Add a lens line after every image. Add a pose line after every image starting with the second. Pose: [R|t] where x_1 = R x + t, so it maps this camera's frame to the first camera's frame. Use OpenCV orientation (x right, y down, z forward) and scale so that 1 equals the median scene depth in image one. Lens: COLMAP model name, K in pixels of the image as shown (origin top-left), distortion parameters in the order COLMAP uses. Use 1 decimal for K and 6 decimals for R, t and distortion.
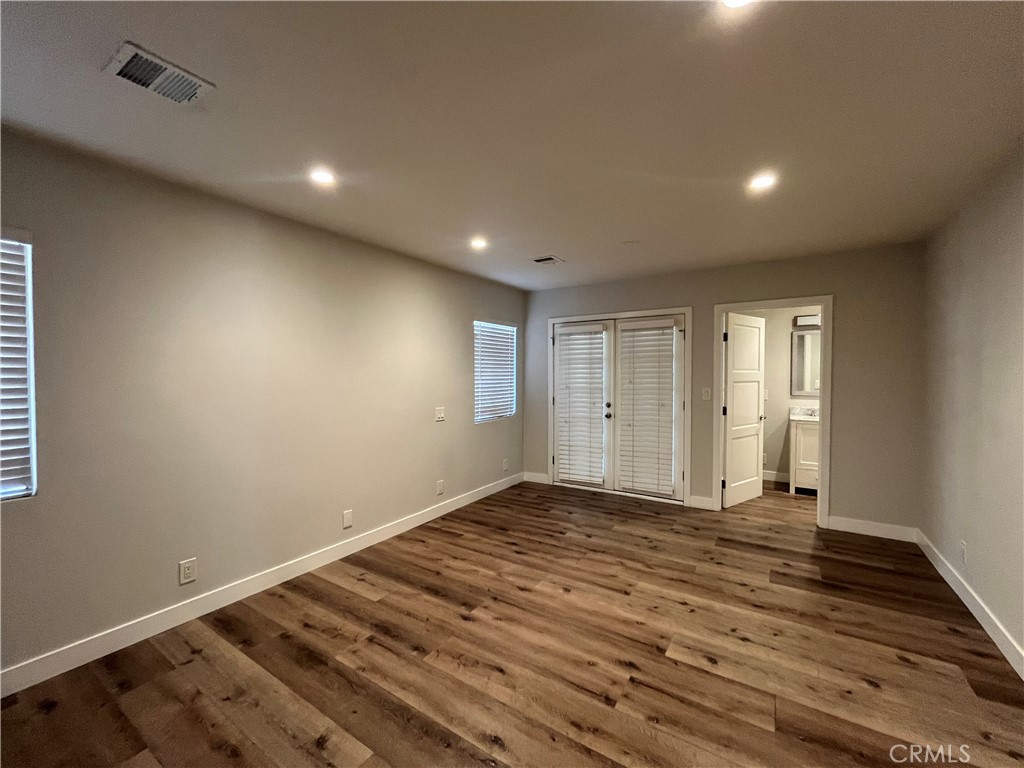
lens RADIAL K [[417.3, 0, 510.5], [0, 417.3, 384.5], [0, 0, 1]] dist [-0.003228, 0.000255]
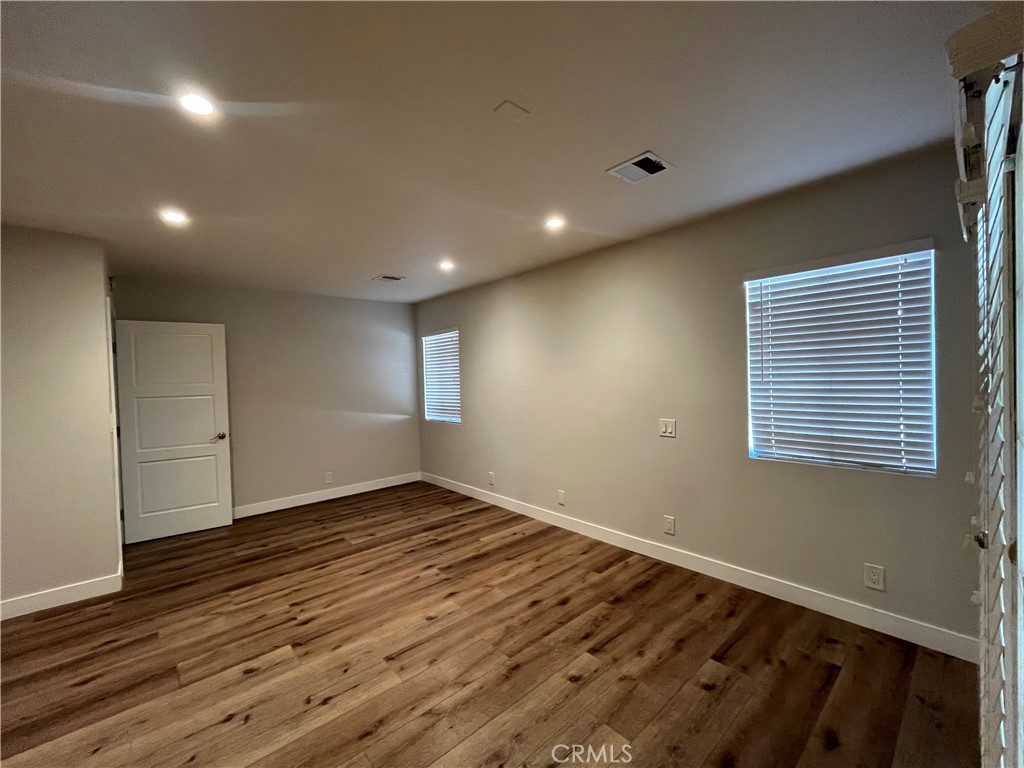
lens RADIAL K [[417.3, 0, 510.5], [0, 417.3, 384.5], [0, 0, 1]] dist [-0.003228, 0.000255]
pose [[-0.263013, 0.027550, -0.964399, 0.972526], [0.002337, 0.999607, 0.027918, -0.043883], [0.964789, 0.005089, -0.262974, 1.432517]]
